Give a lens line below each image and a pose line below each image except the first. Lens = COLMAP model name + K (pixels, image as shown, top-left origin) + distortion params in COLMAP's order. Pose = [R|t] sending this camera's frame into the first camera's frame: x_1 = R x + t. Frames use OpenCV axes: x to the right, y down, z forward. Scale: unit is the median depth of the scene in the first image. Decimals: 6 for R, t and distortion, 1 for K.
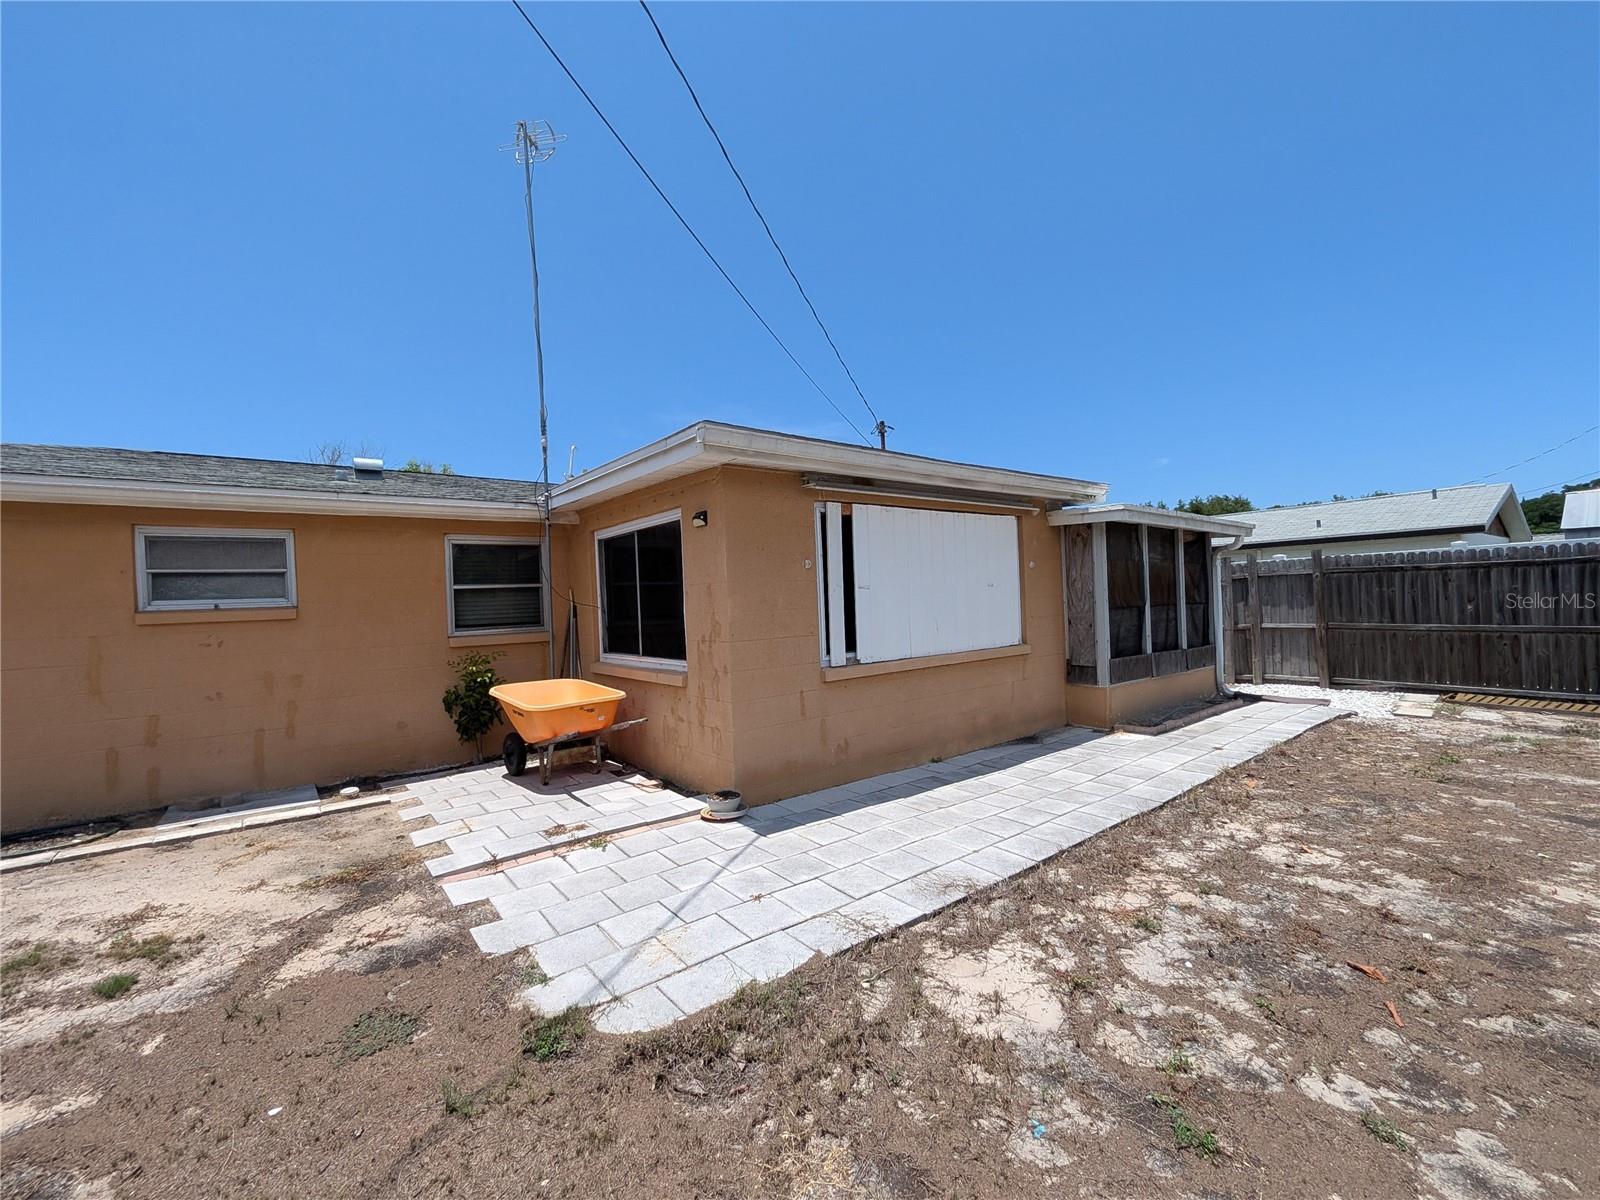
lens RADIAL K [[657.3, 0, 800.0], [0, 657.3, 600.0], [0, 0, 1]] dist [0.004345, -0.000069]
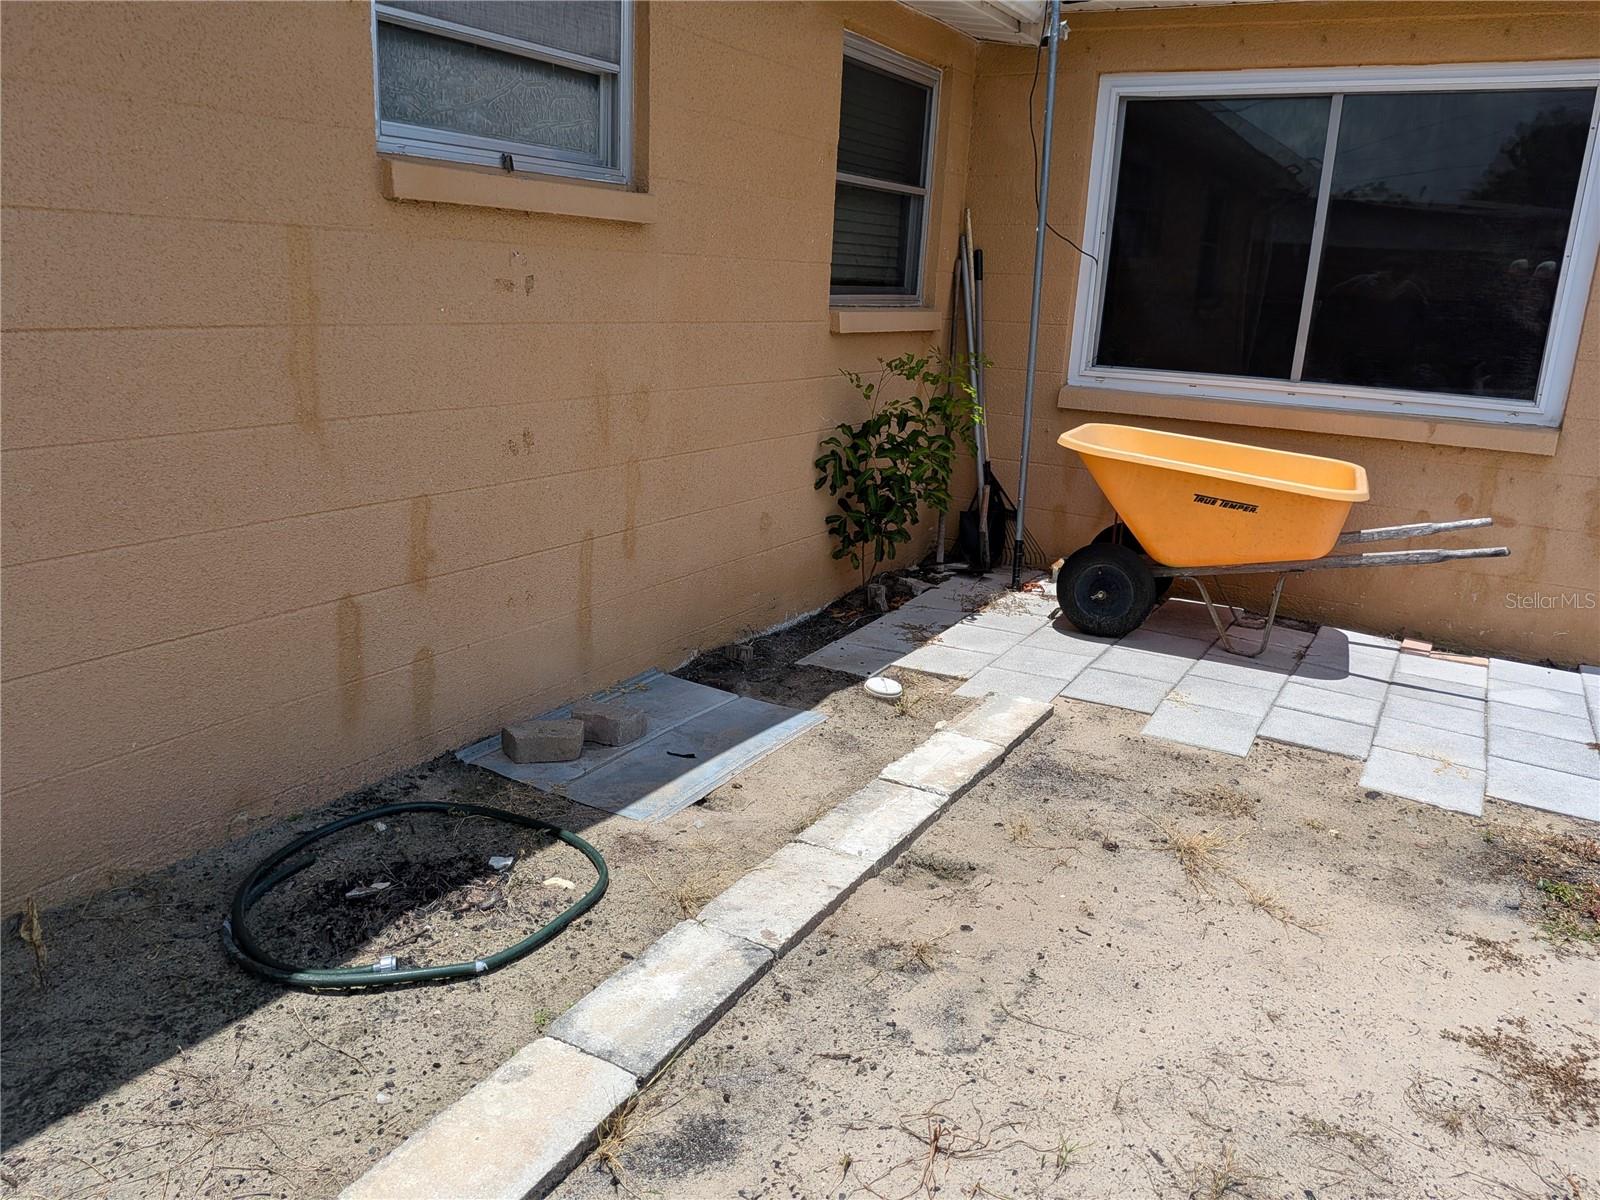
lens RADIAL K [[1160.8, 0, 800.0], [0, 1160.8, 600.0], [0, 0, 1]] dist [-0.002051, -0.008828]
pose [[0.929686, -0.017660, 0.367929, -1.207303], [-0.081856, 0.963970, 0.253103, 0.076874], [-0.359143, -0.265424, 0.894744, 0.486548]]
